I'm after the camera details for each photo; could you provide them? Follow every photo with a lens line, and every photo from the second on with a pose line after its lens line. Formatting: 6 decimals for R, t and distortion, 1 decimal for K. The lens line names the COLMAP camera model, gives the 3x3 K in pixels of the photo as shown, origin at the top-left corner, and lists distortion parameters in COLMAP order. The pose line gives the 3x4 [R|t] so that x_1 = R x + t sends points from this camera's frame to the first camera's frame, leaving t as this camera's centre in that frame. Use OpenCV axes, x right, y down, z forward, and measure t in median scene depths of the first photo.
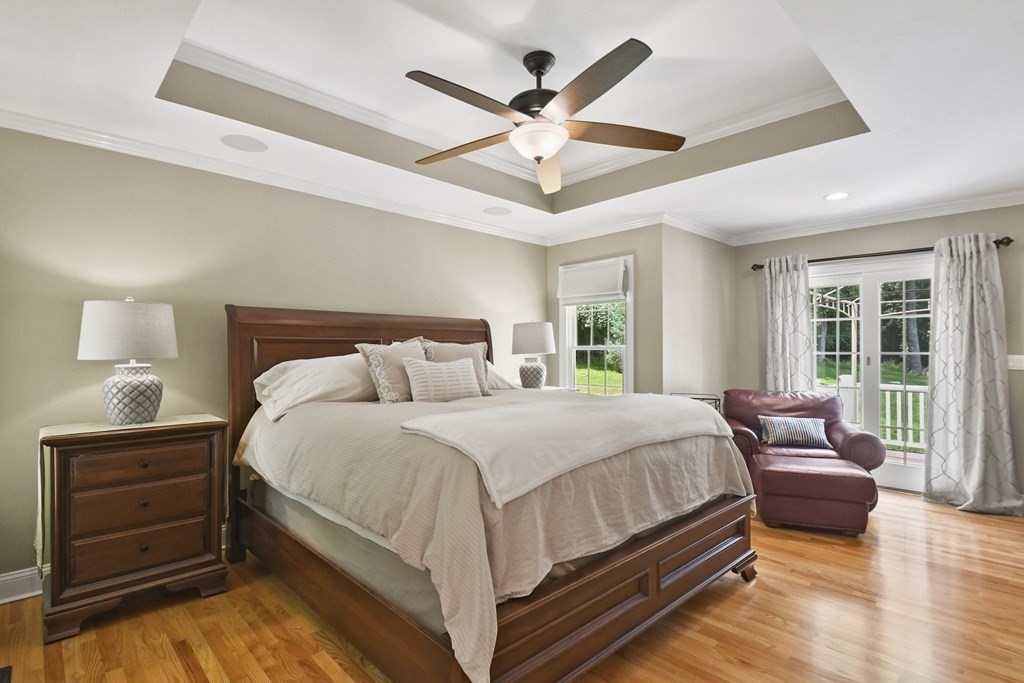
lens RADIAL K [[486.2, 0, 492.3], [0, 486.2, 352.0], [0, 0, 1]] dist [0.002055, 0.000279]
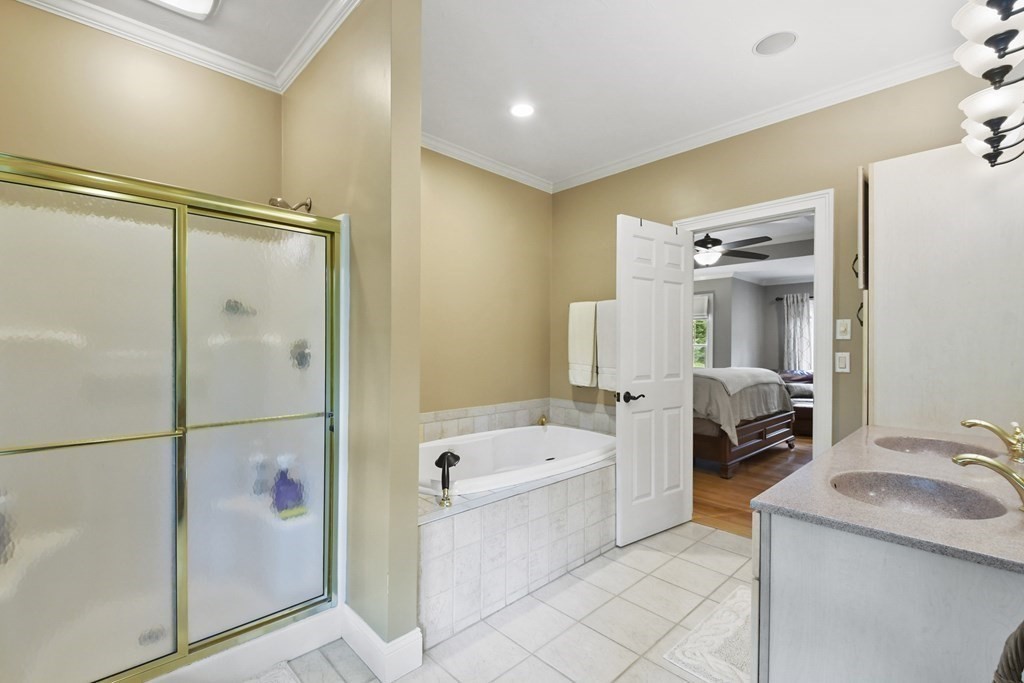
lens RADIAL K [[452.0, 0, 498.4], [0, 452.0, 349.3], [0, 0, 1]] dist [0.011467, -0.012328]
pose [[0.999747, 0.010256, 0.020041, -0.561652], [-0.010356, 0.999934, 0.004907, 0.005794], [-0.019990, -0.005114, 0.999787, -0.686579]]
